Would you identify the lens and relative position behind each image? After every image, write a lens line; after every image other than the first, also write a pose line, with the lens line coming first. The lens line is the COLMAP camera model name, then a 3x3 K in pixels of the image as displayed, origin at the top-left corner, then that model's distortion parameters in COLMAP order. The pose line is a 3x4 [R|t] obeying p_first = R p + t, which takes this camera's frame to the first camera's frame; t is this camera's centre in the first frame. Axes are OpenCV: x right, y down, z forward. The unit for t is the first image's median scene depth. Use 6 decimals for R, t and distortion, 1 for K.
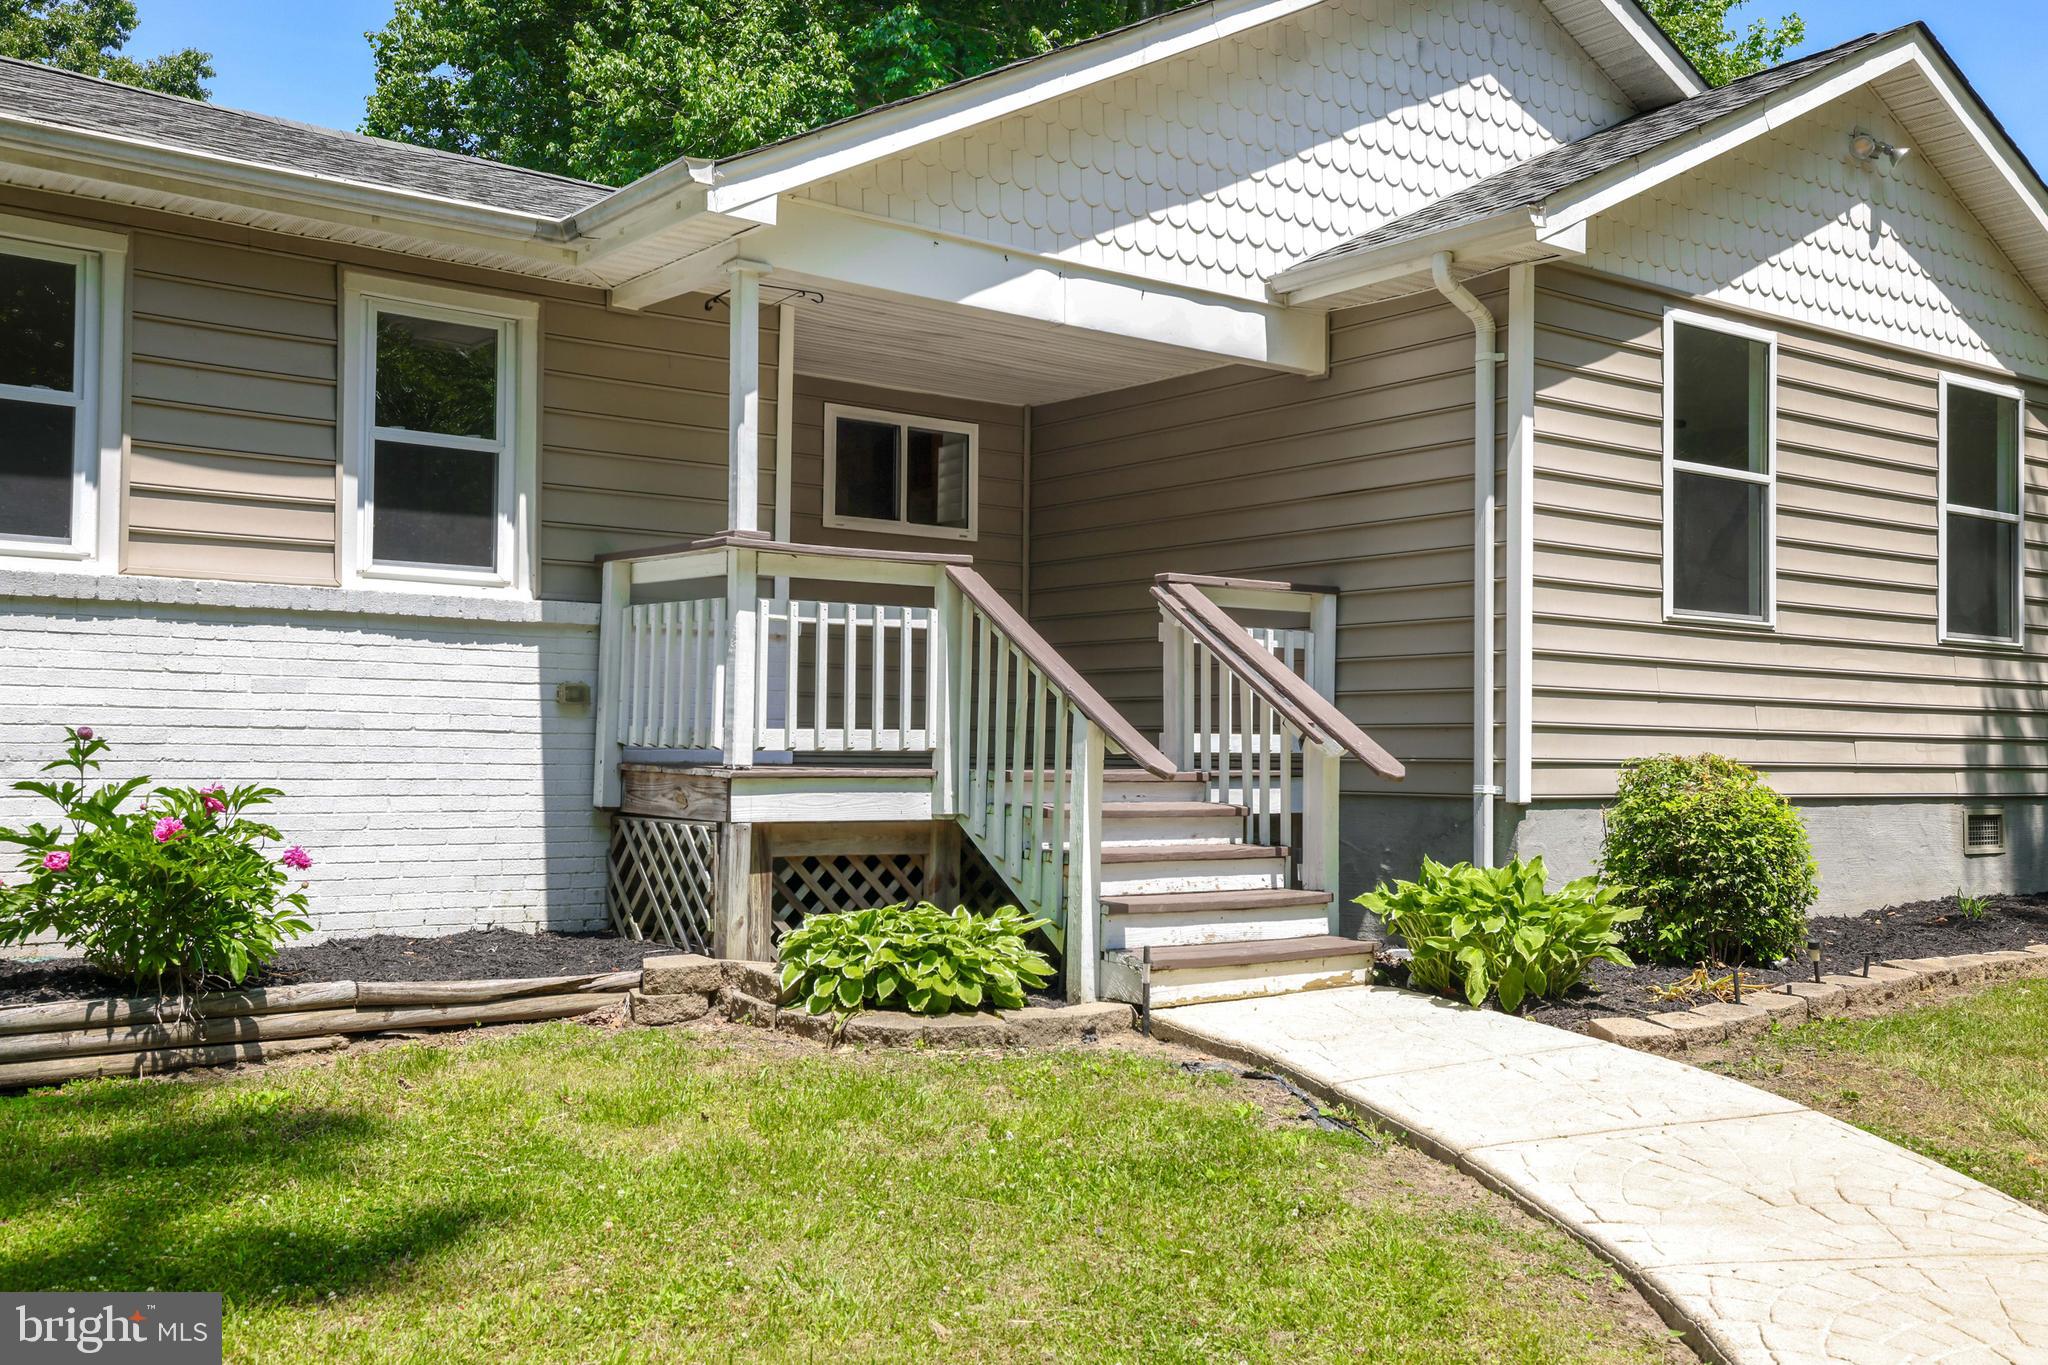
lens RADIAL K [[1900.9, 0, 1029.5], [0, 1900.9, 689.4], [0, 0, 1]] dist [0.052566, 0.000000]
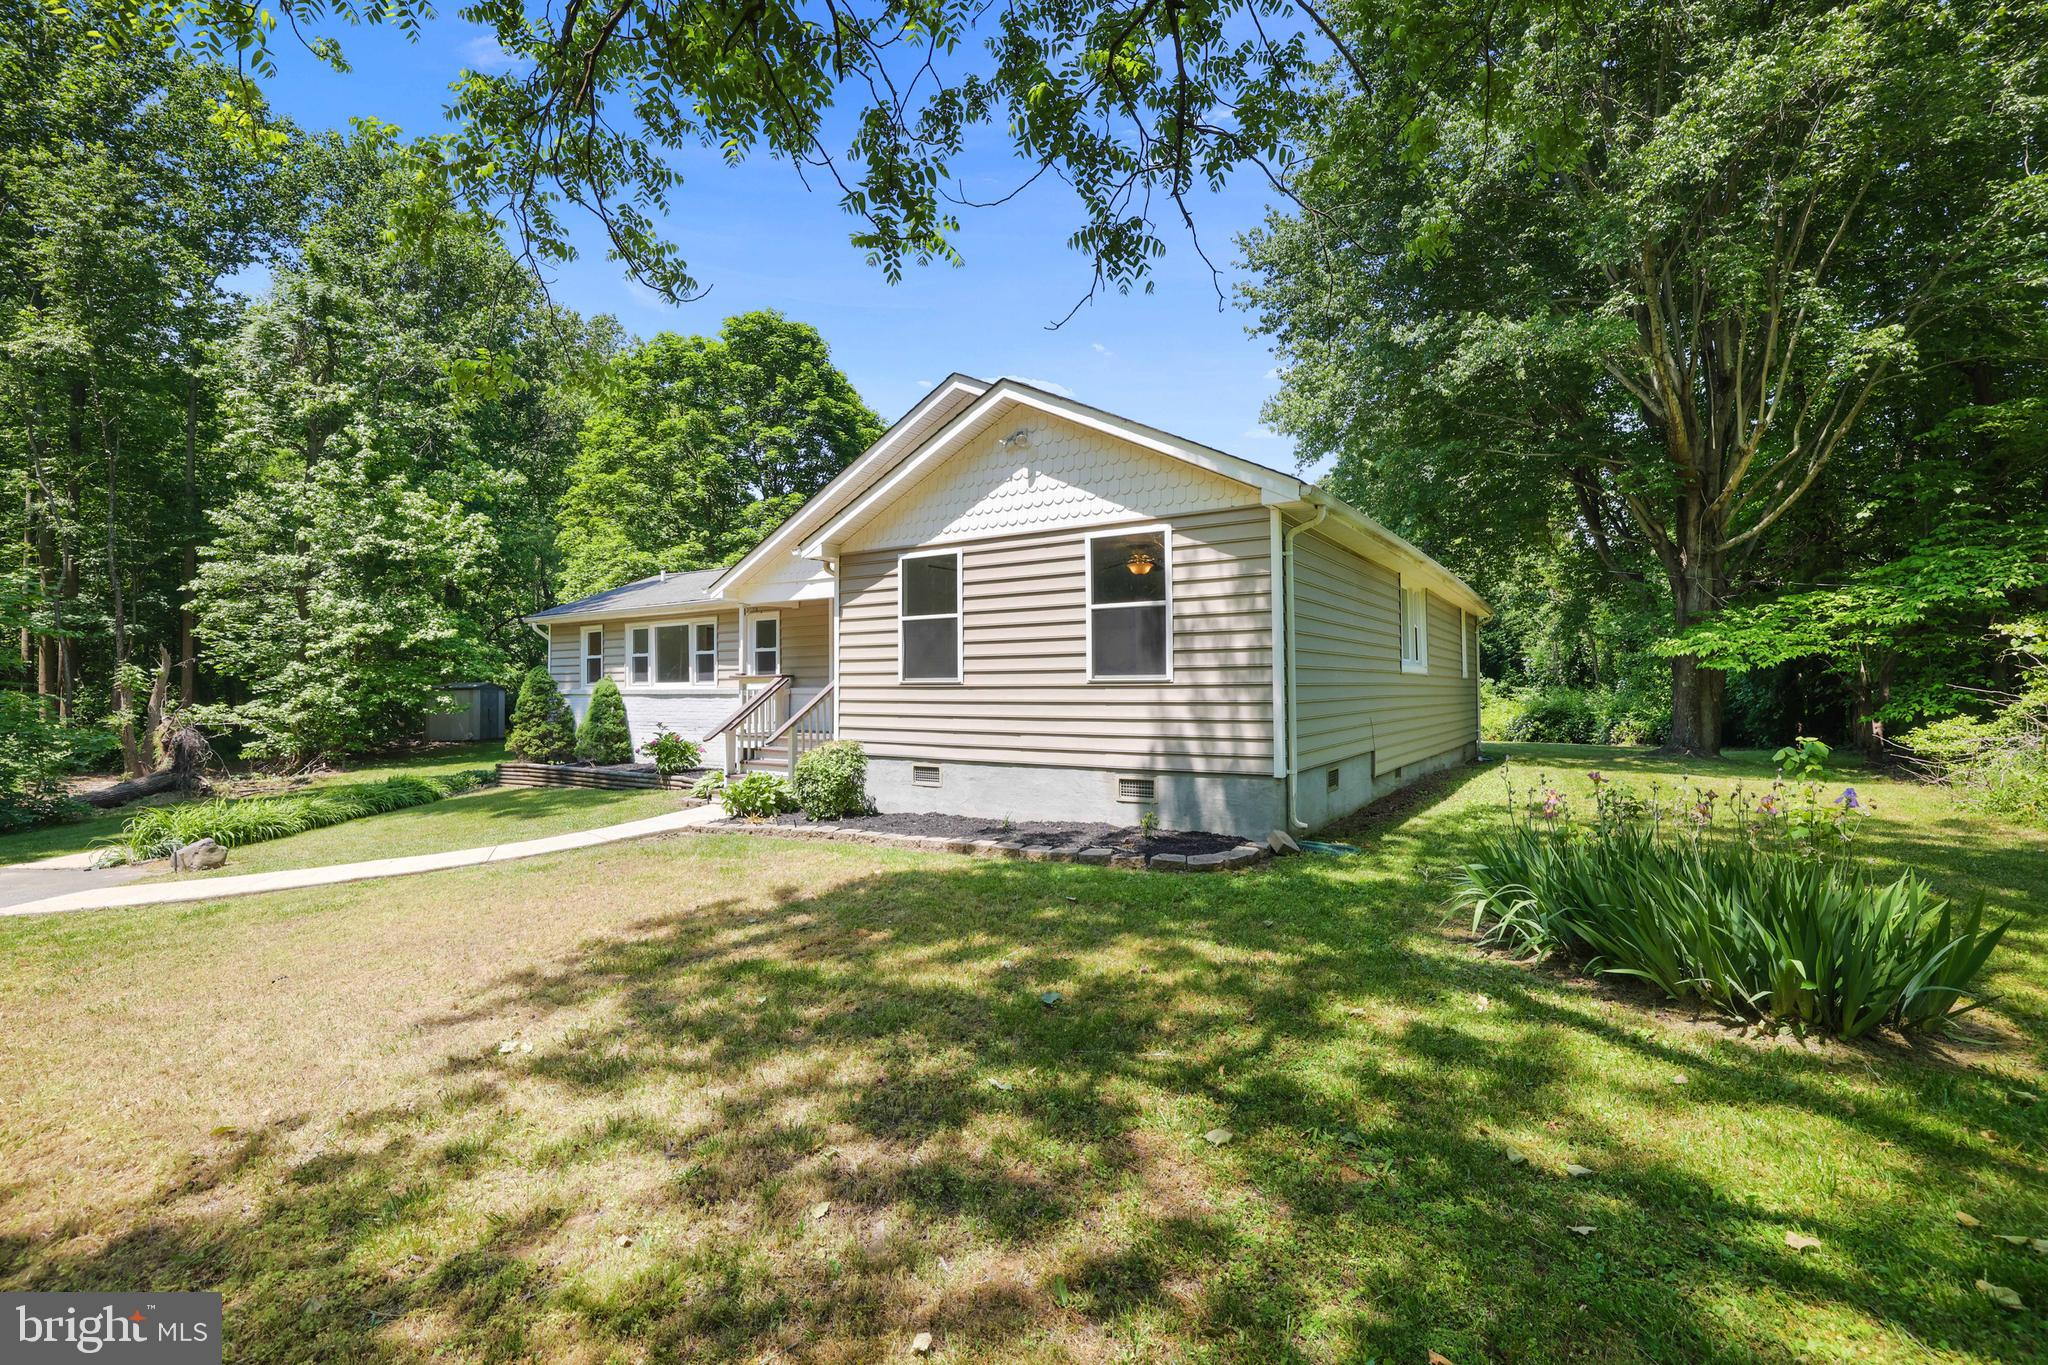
lens RADIAL K [[885.0, 0, 1020.6], [0, 885.0, 671.5], [0, 0, 1]] dist [-0.005292, -0.000526]
pose [[0.341802, -0.031121, -0.939257, 1.554589], [0.039504, 0.999044, -0.018726, -0.026790], [0.938941, -0.030704, 0.342704, 0.819173]]
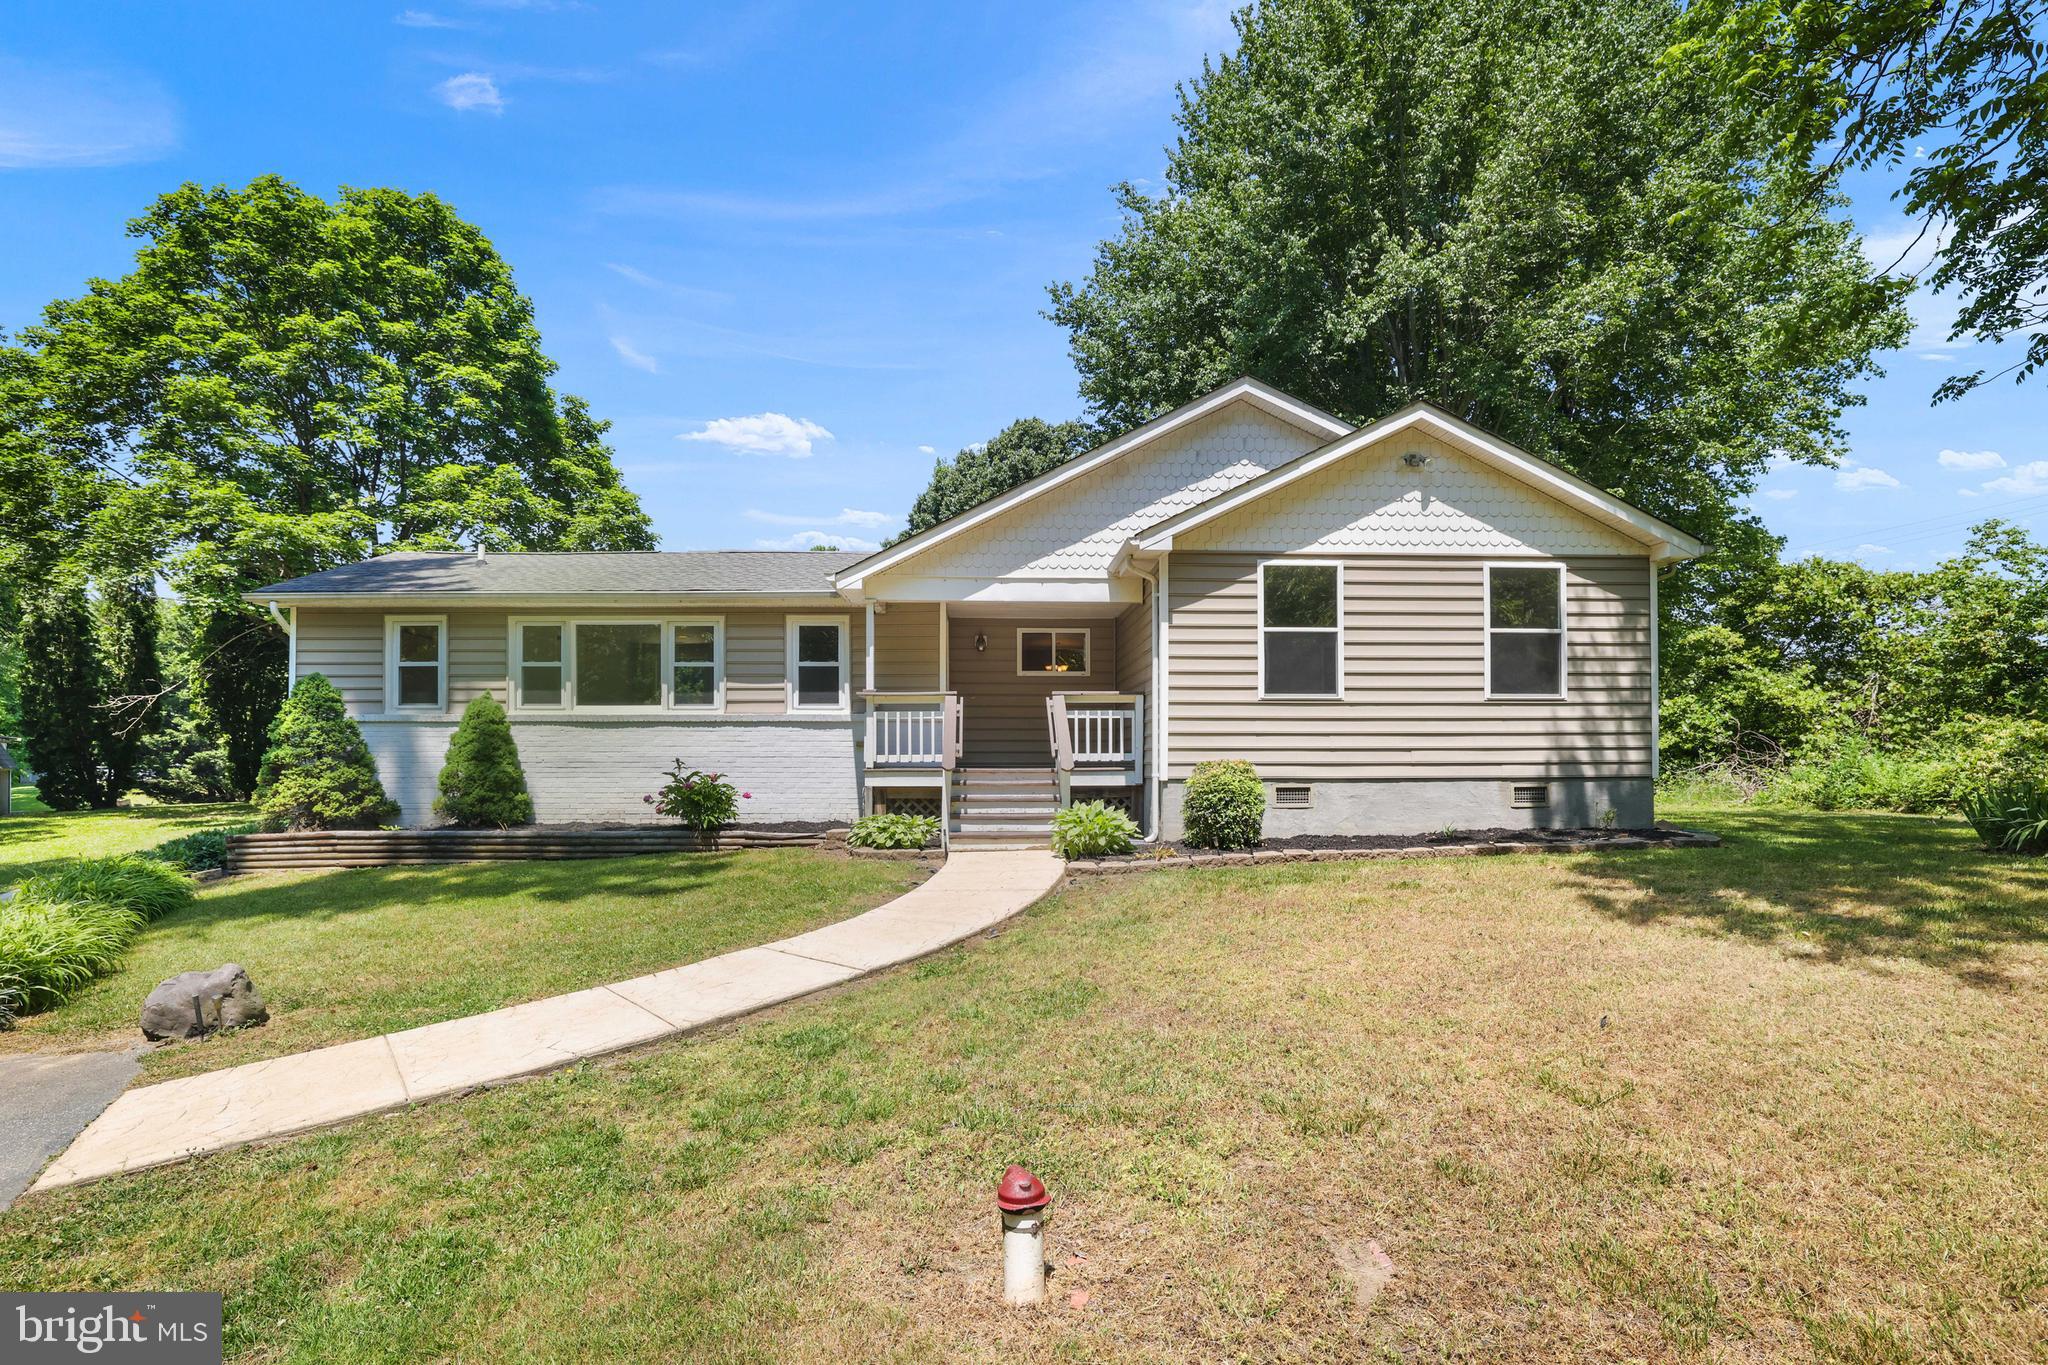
lens RADIAL K [[954.8, 0, 994.4], [0, 954.8, 749.1], [0, 0, 1]] dist [-0.023801, -0.000269]
pose [[0.819168, -0.020312, -0.573193, 0.773830], [0.029856, 0.999528, 0.007247, 0.005162], [0.572776, -0.023049, 0.819388, -0.108534]]
